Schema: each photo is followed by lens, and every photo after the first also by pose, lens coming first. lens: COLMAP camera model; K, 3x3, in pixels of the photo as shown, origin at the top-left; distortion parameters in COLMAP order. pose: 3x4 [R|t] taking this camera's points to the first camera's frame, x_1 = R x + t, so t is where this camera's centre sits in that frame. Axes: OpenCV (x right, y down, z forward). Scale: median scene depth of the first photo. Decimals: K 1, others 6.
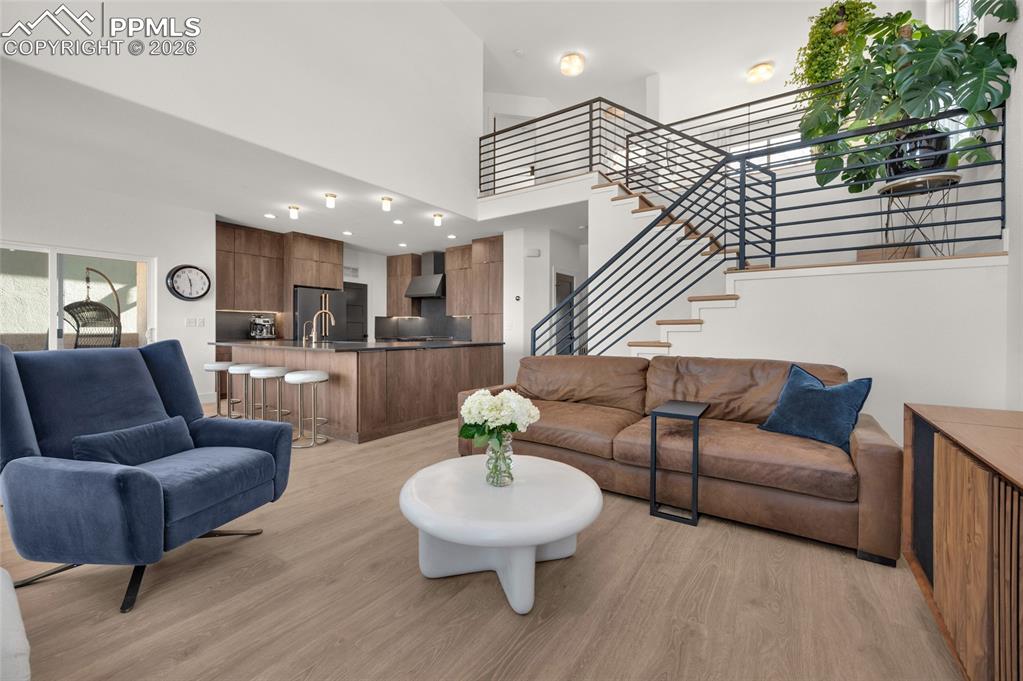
lens RADIAL K [[417.8, 0, 510.5], [0, 417.8, 331.8], [0, 0, 1]] dist [-0.001293, -0.000087]
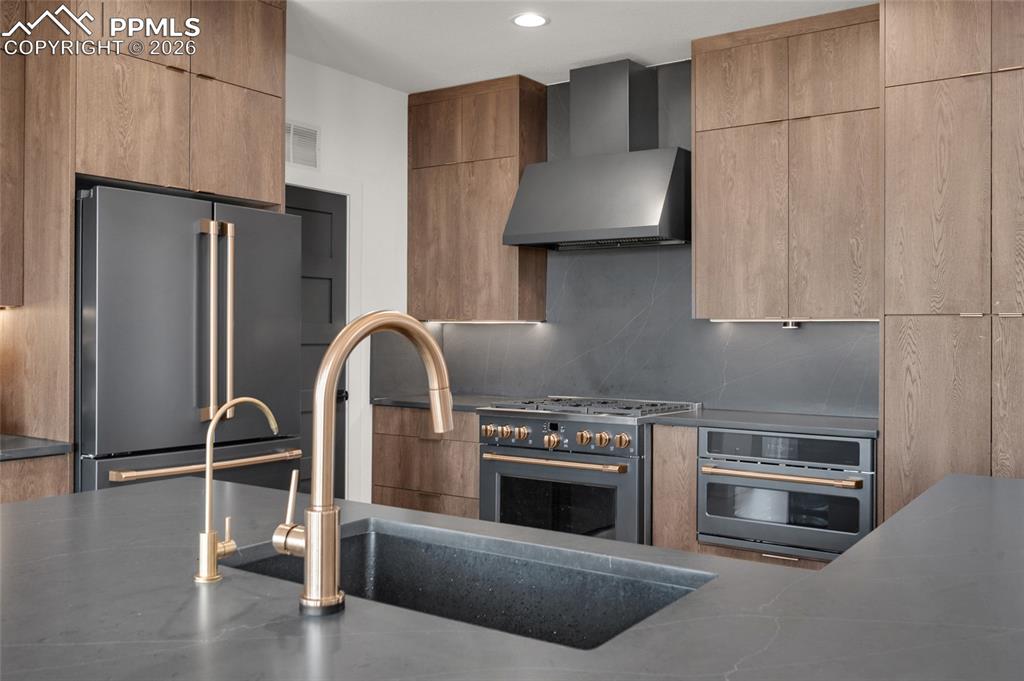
lens RADIAL K [[906.7, 0, 512.0], [0, 906.7, 340.5], [0, 0, 1]] dist [-0.017280, -0.006181]
pose [[0.999994, 0.000674, 0.003407, -0.318341], [-0.000684, 0.999995, 0.003110, -0.034041], [-0.003405, -0.003113, 0.999989, 0.578601]]
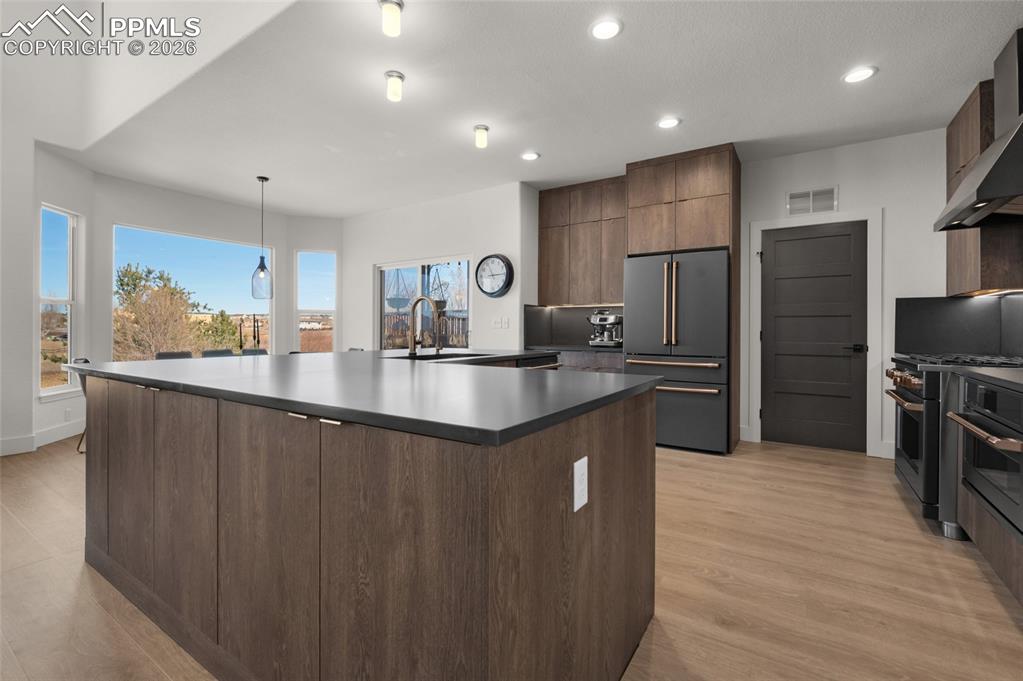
lens RADIAL K [[449.1, 0, 508.0], [0, 449.1, 327.7], [0, 0, 1]] dist [0.011899, 0.000063]
pose [[0.026144, -0.007274, -0.999632, 0.107285], [-0.006609, 0.999950, -0.007450, -0.006019], [0.999636, 0.006802, 0.026095, 0.845450]]
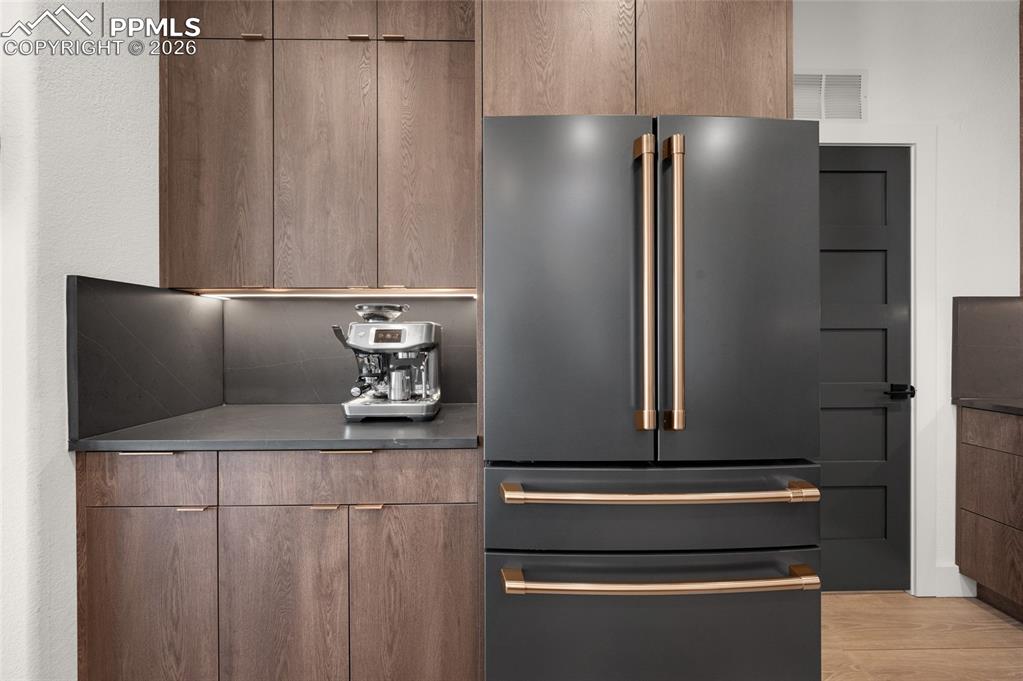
lens RADIAL K [[410.6, 0, 511.5], [0, 410.6, 340.5], [0, 0, 1]] dist [-0.001999, 0.000053]
pose [[0.589497, -0.004380, -0.807759, -0.387116], [0.005157, 0.999985, -0.001659, -0.021854], [0.807754, -0.003187, 0.589511, 0.940317]]
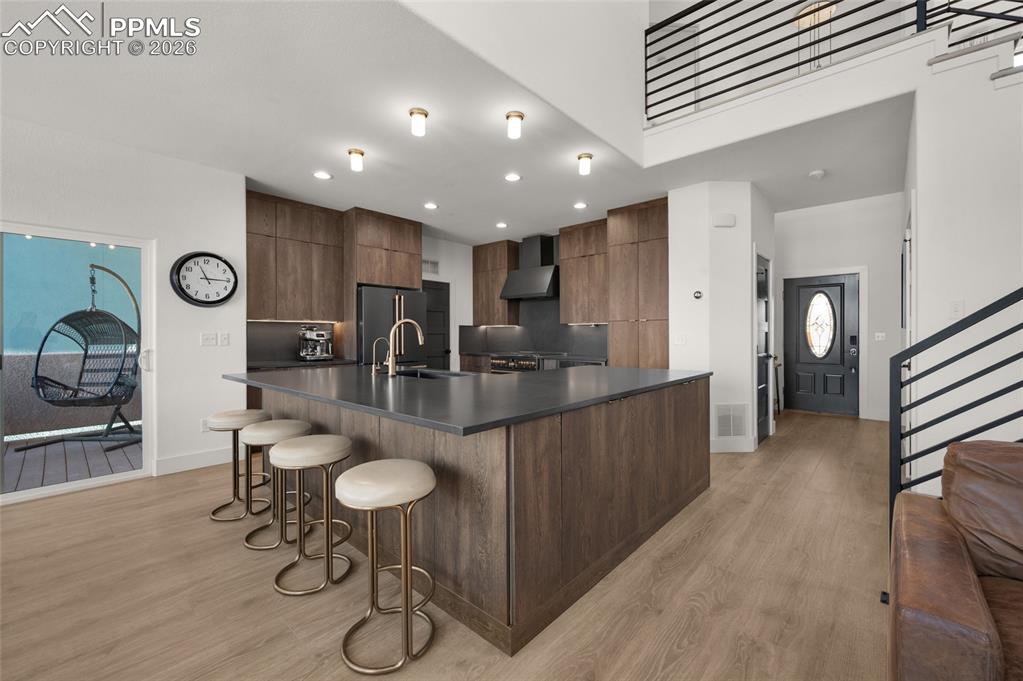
lens RADIAL K [[419.1, 0, 511.2], [0, 419.1, 336.1], [0, 0, 1]] dist [-0.000203, -0.000039]
pose [[0.991671, -0.007047, -0.128602, -0.177529], [0.006705, 0.999973, -0.003092, -0.019412], [0.128620, 0.002204, 0.991691, 0.345685]]
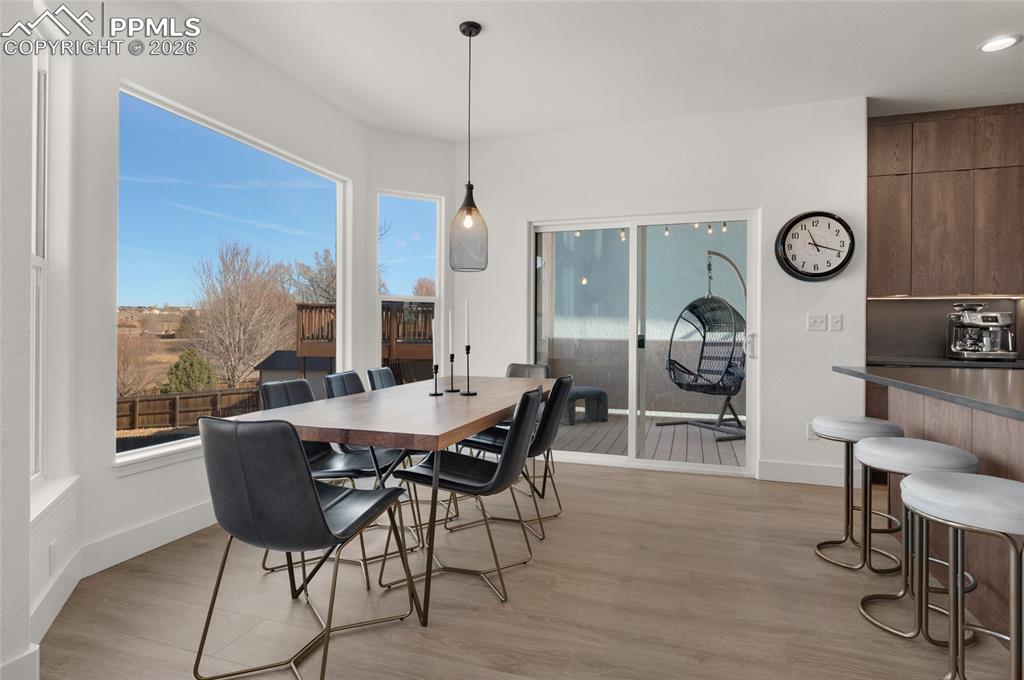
lens RADIAL K [[531.1, 0, 512.0], [0, 531.1, 330.9], [0, 0, 1]] dist [-0.000597, -0.000461]
pose [[0.286262, -0.003085, -0.958147, -0.209534], [-0.010837, 0.999920, -0.006457, -0.003755], [0.958090, 0.012232, 0.286205, 0.384310]]
